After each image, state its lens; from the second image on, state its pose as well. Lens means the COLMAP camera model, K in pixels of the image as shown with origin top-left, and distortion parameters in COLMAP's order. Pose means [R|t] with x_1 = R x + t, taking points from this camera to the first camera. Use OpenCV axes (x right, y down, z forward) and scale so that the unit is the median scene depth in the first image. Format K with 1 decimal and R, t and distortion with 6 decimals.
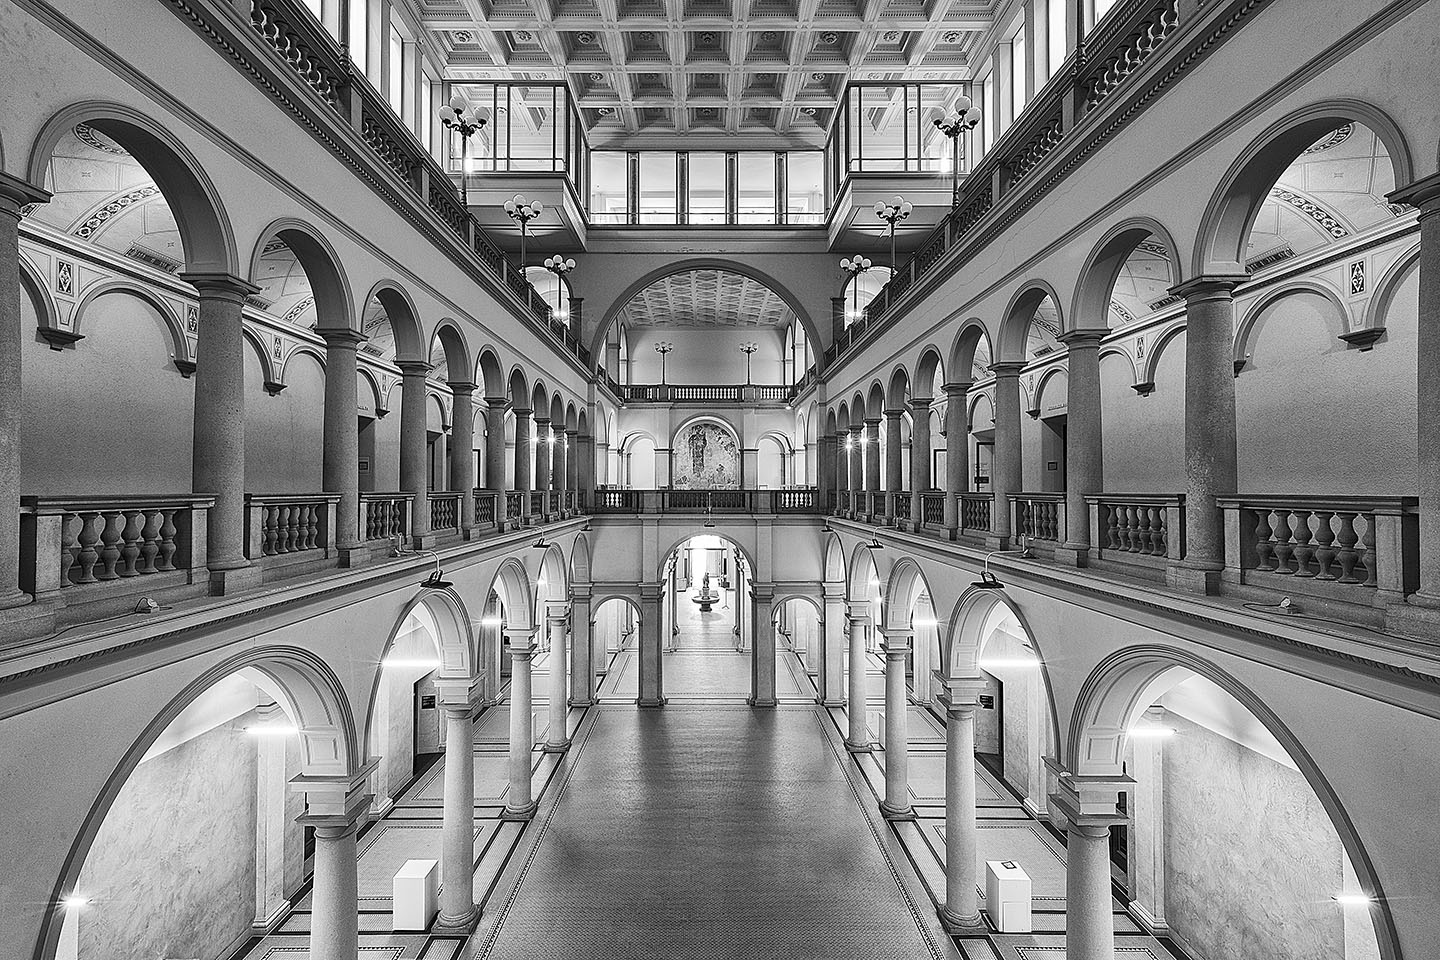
lens RADIAL K [[662.0, 0, 705.1], [0, 662.0, 479.5], [0, 0, 1]] dist [0.004284, 0.000129]
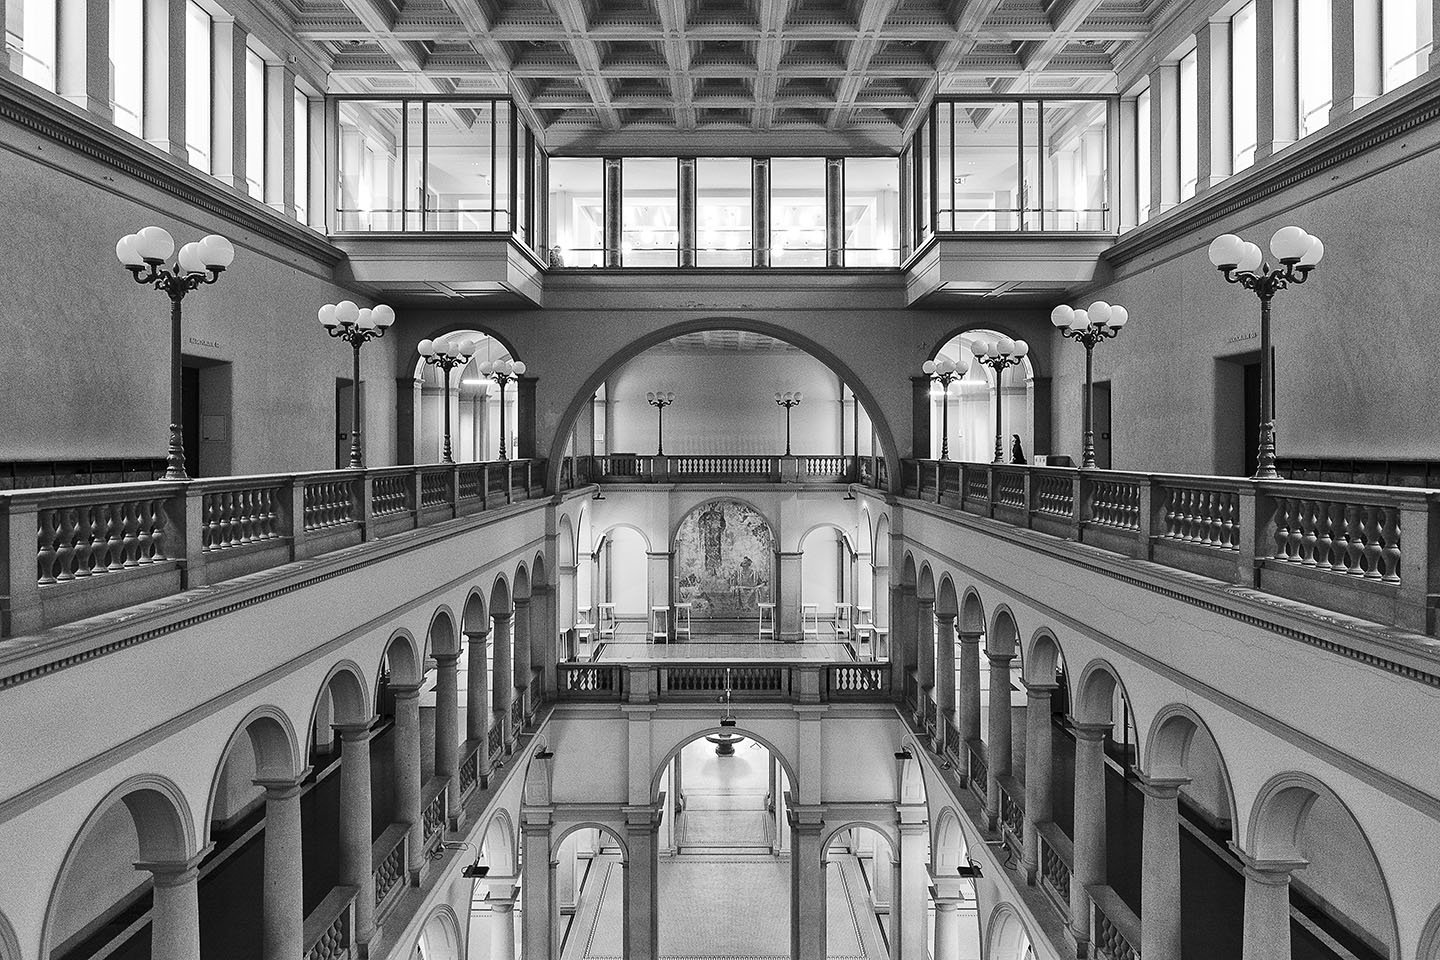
lens RADIAL K [[996.2, 0, 728.2], [0, 996.2, 478.9], [0, 0, 1]] dist [-0.006739, -0.002215]
pose [[0.999998, -0.000855, 0.001825, 0.005101], [0.000829, 0.999899, 0.014207, -0.188144], [-0.001837, -0.014205, 0.999897, -0.003058]]
